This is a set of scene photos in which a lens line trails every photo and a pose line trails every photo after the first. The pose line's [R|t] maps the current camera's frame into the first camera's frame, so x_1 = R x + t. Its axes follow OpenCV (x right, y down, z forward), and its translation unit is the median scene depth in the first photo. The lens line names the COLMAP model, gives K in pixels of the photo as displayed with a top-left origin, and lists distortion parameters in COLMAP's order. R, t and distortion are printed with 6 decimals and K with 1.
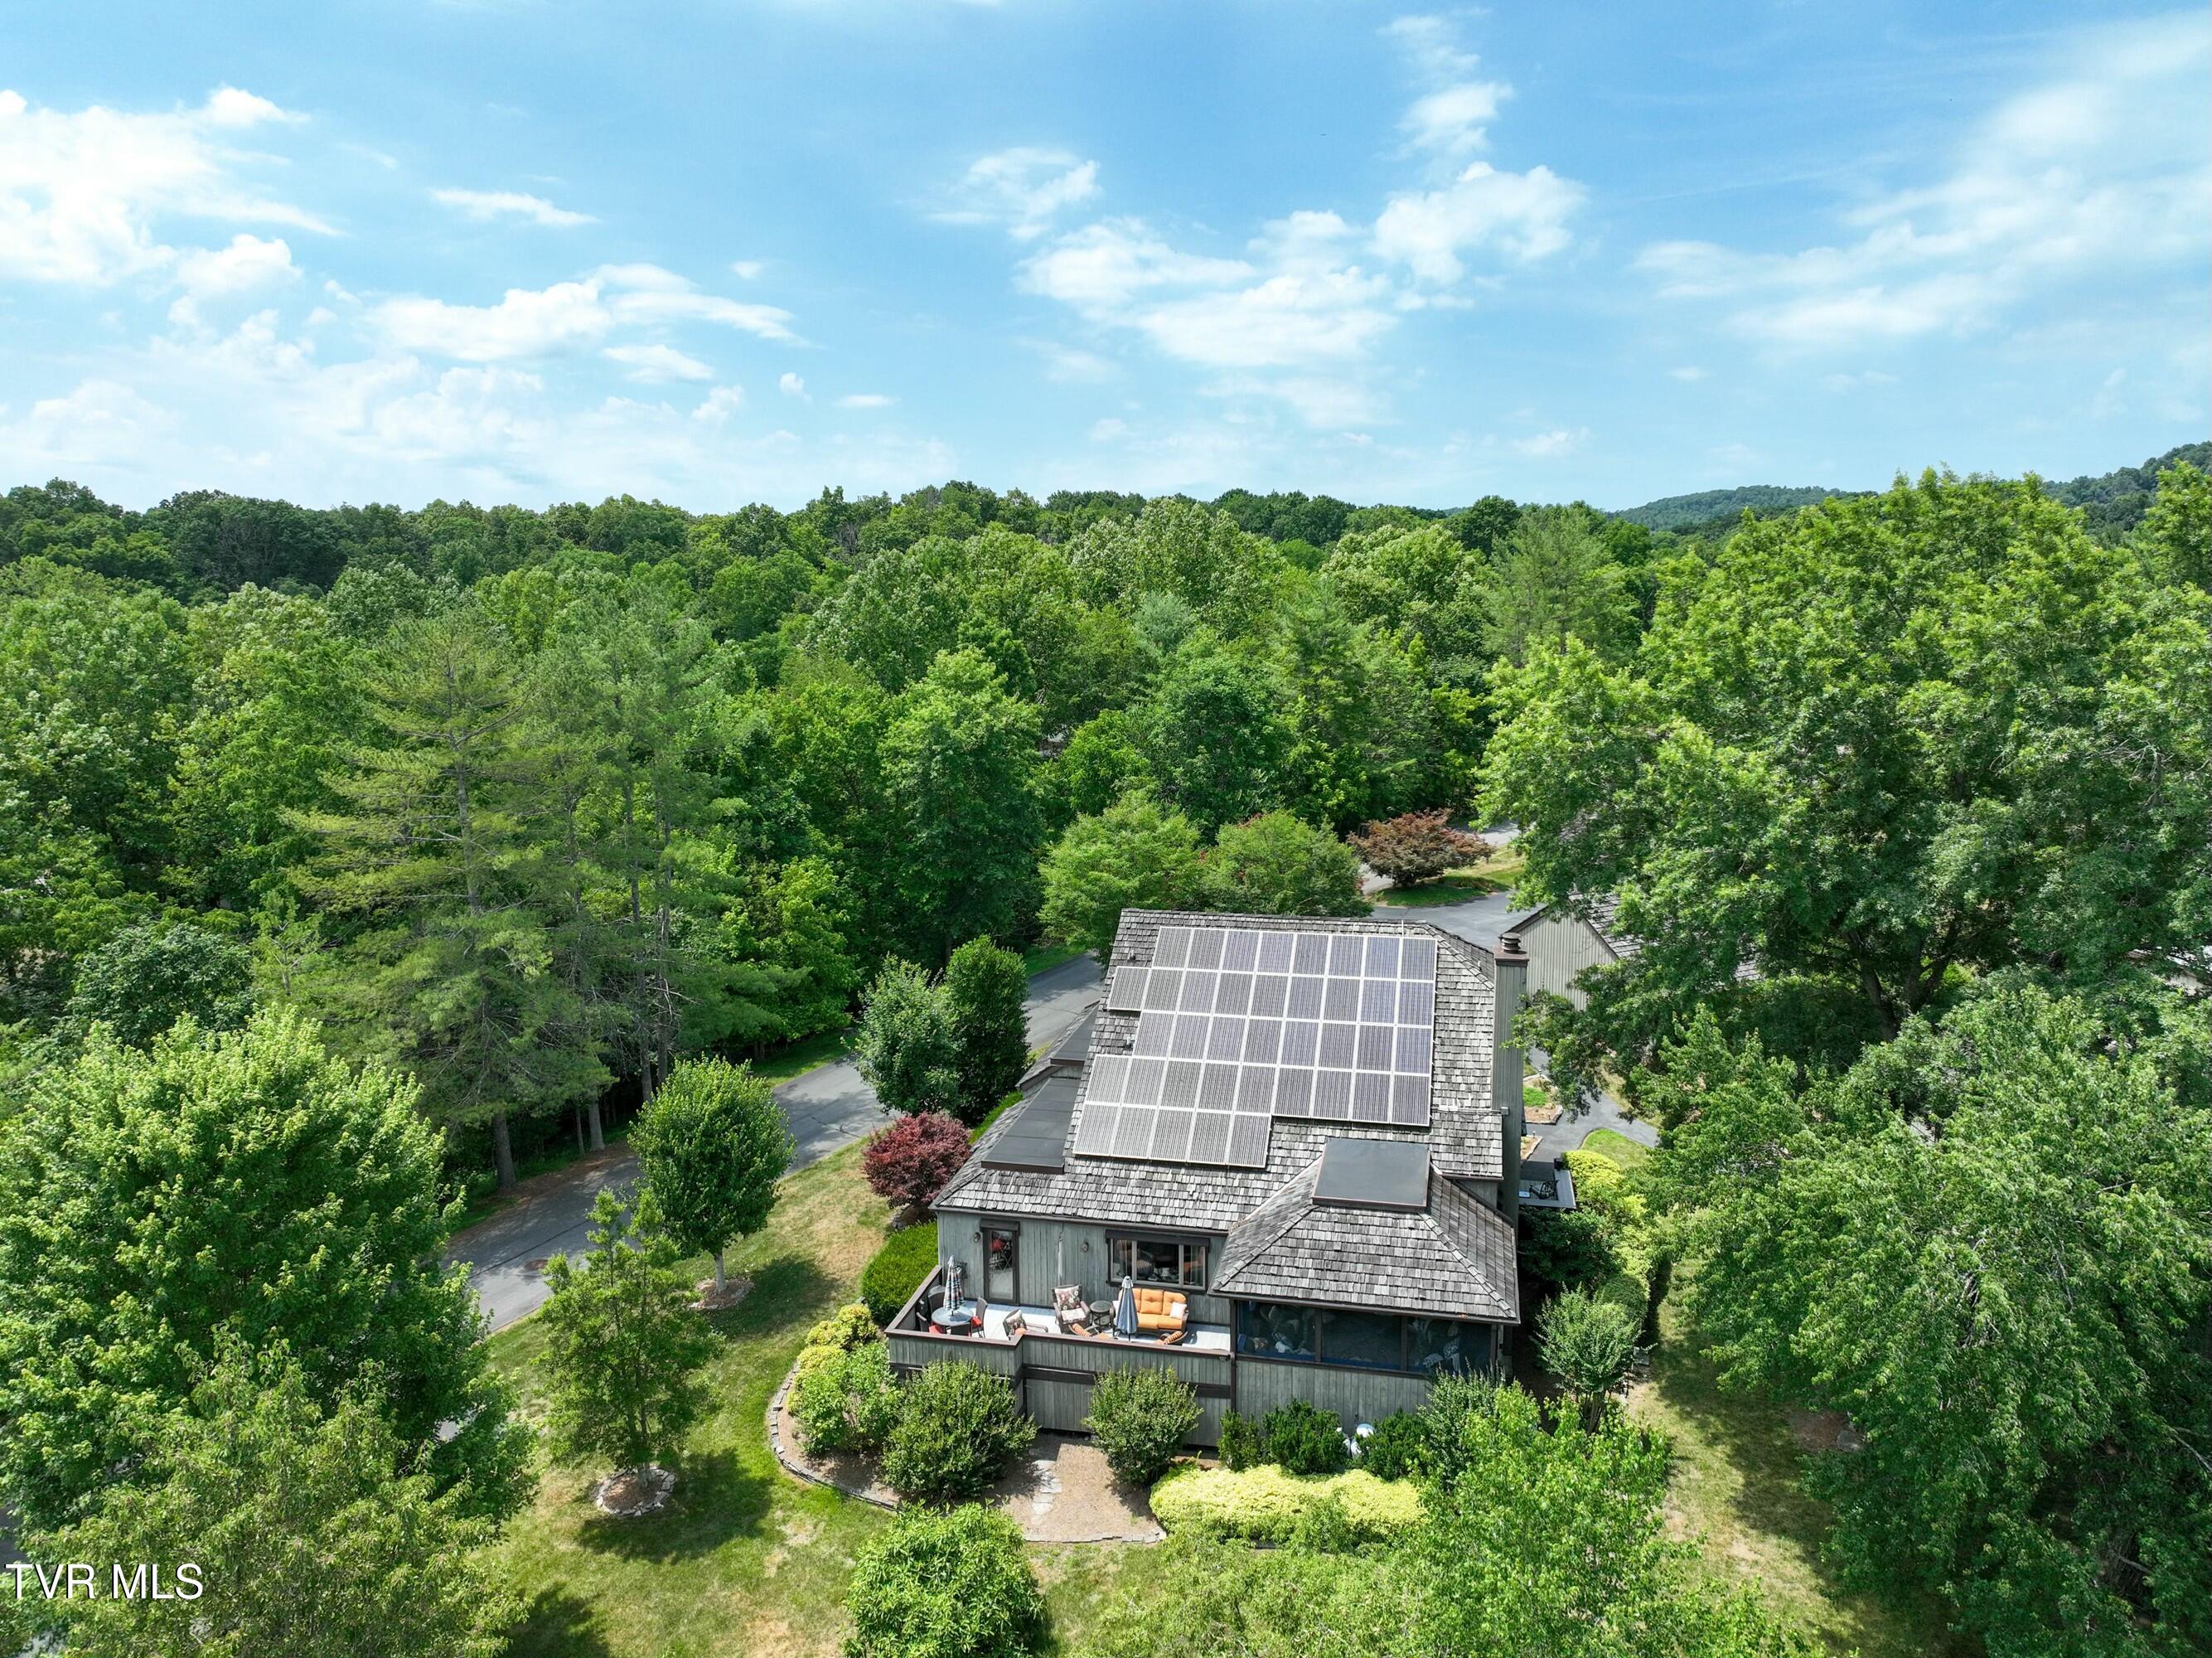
lens RADIAL K [[1560.2, 0, 1110.4], [0, 1560.2, 823.0], [0, 0, 1]] dist [-0.002728, 0.018672]
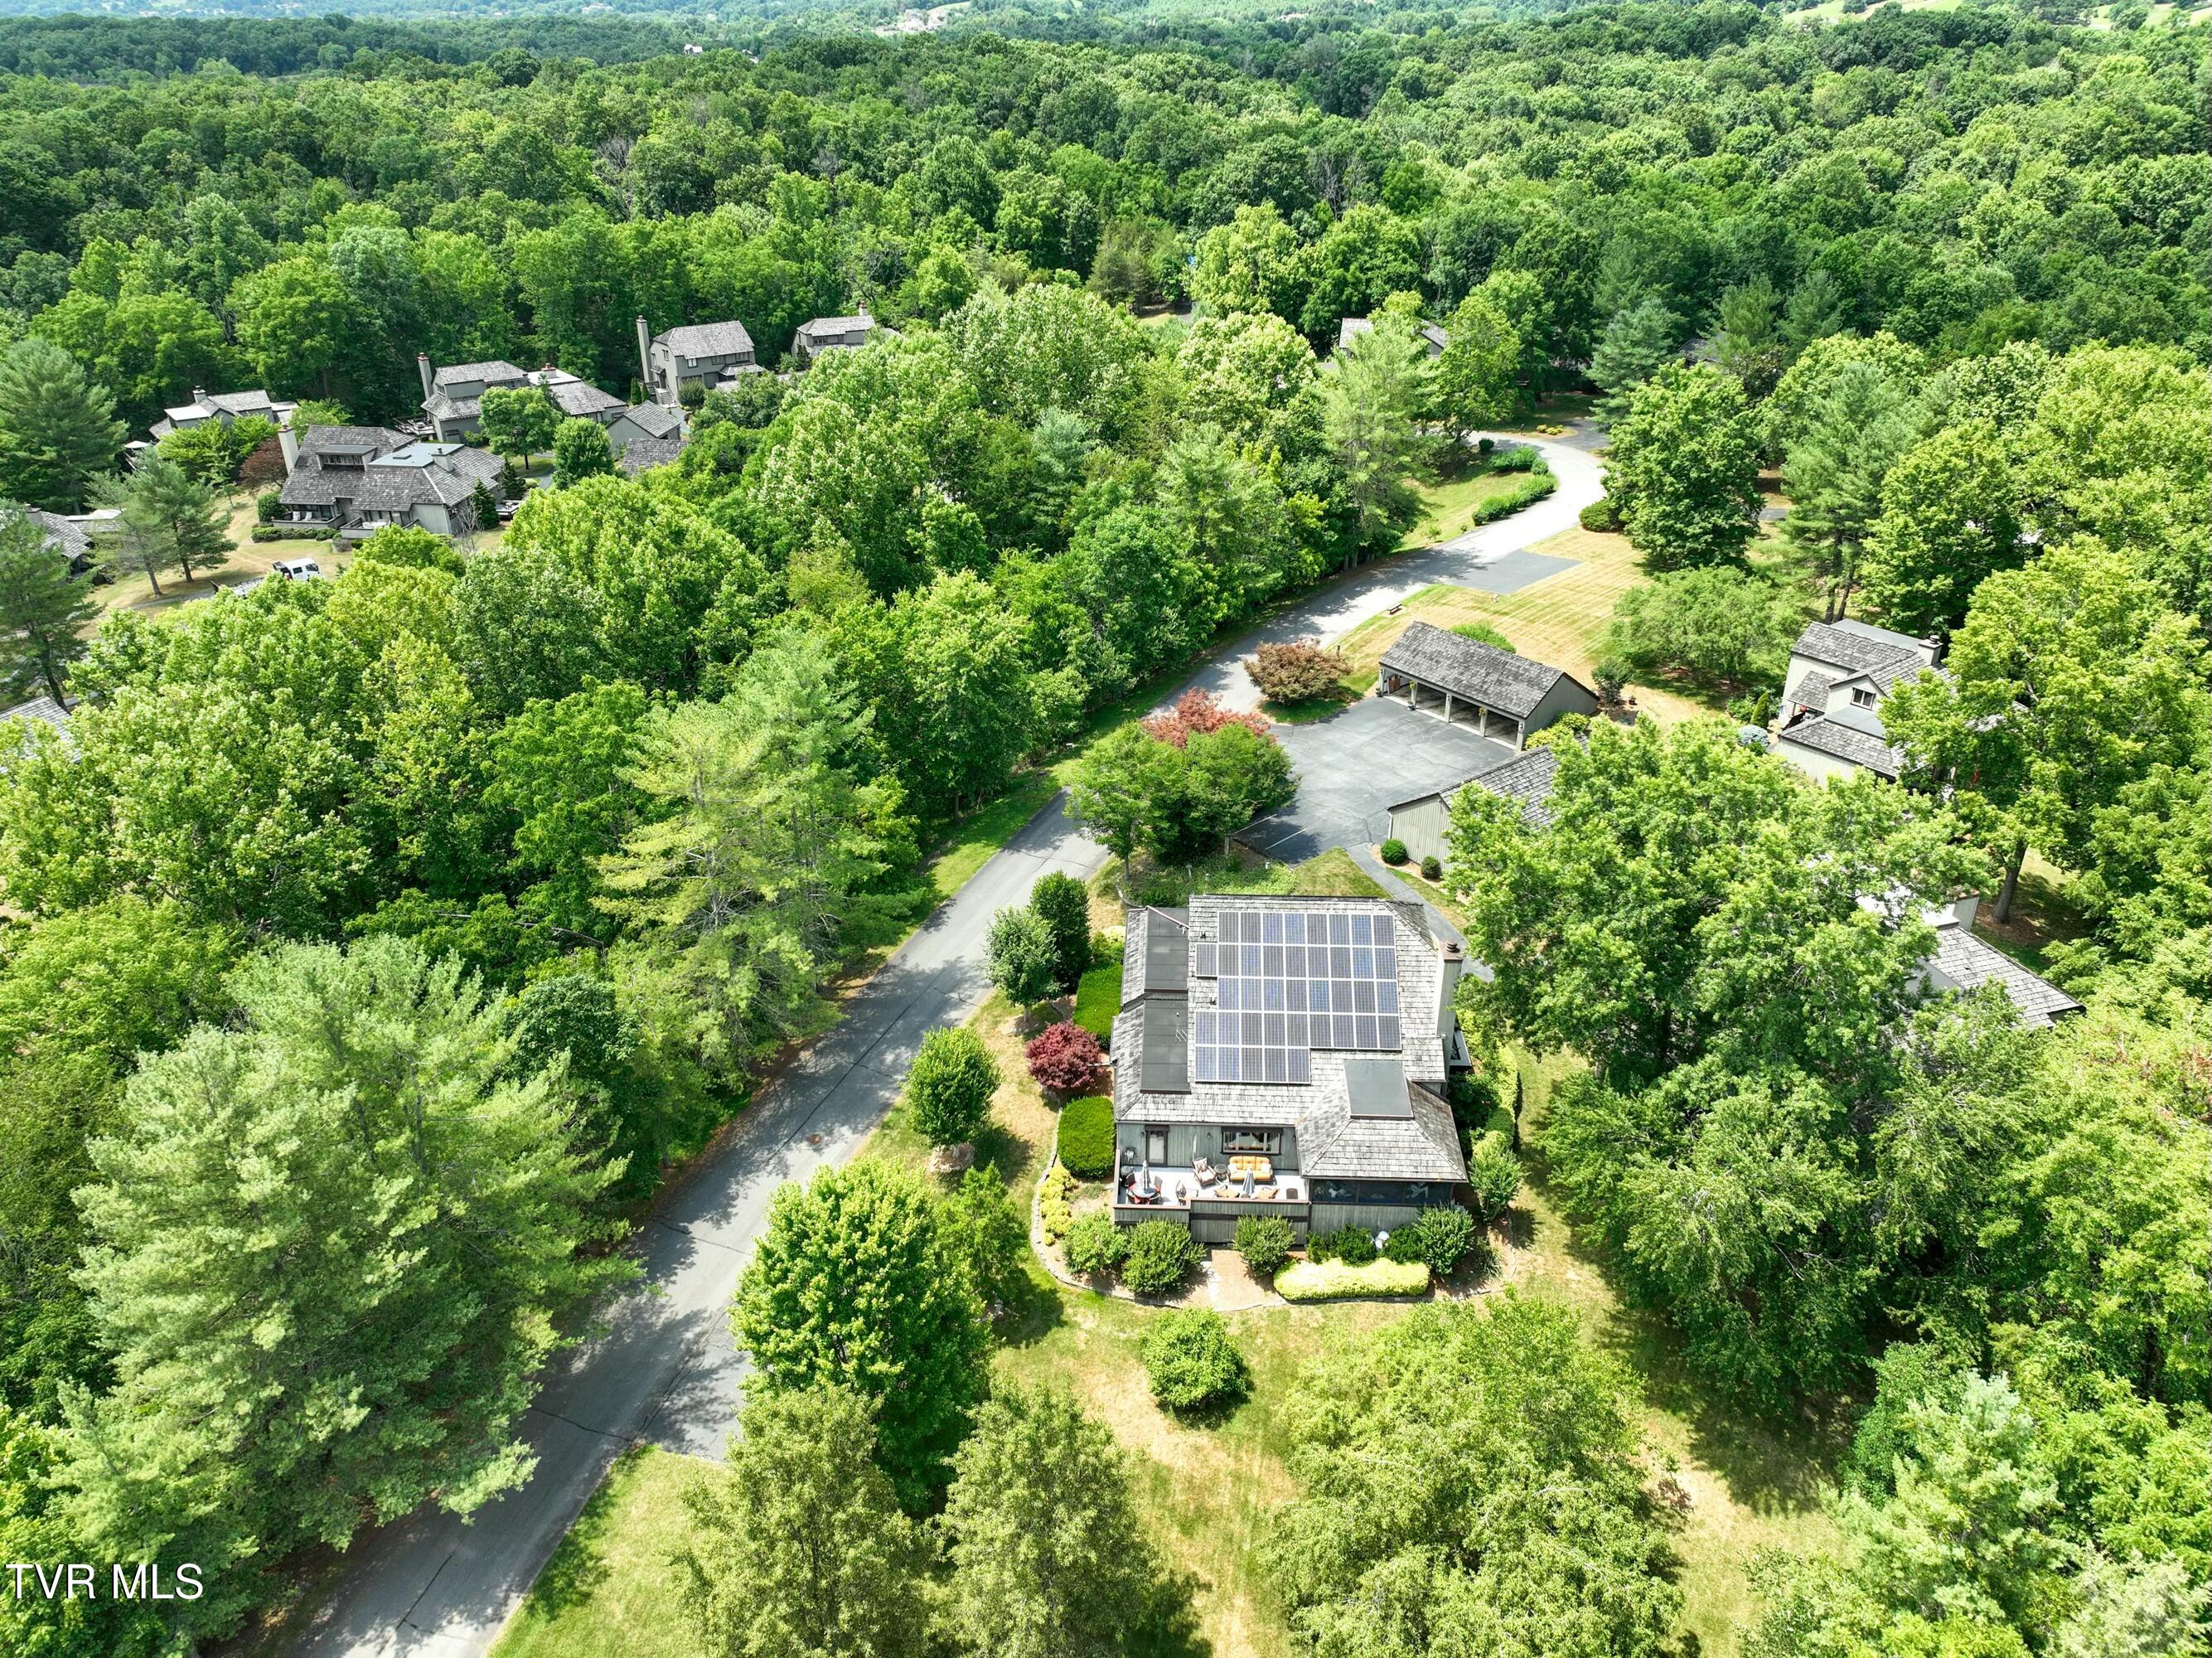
lens RADIAL K [[1560.2, 0, 1103.4], [0, 1560.2, 834.7], [0, 0, 1]] dist [-0.002728, 0.018672]
pose [[0.985160, -0.079674, 0.152025, -0.396224], [0.028062, 0.948582, 0.315285, -0.637393], [-0.169328, -0.306340, 0.936741, -0.523881]]
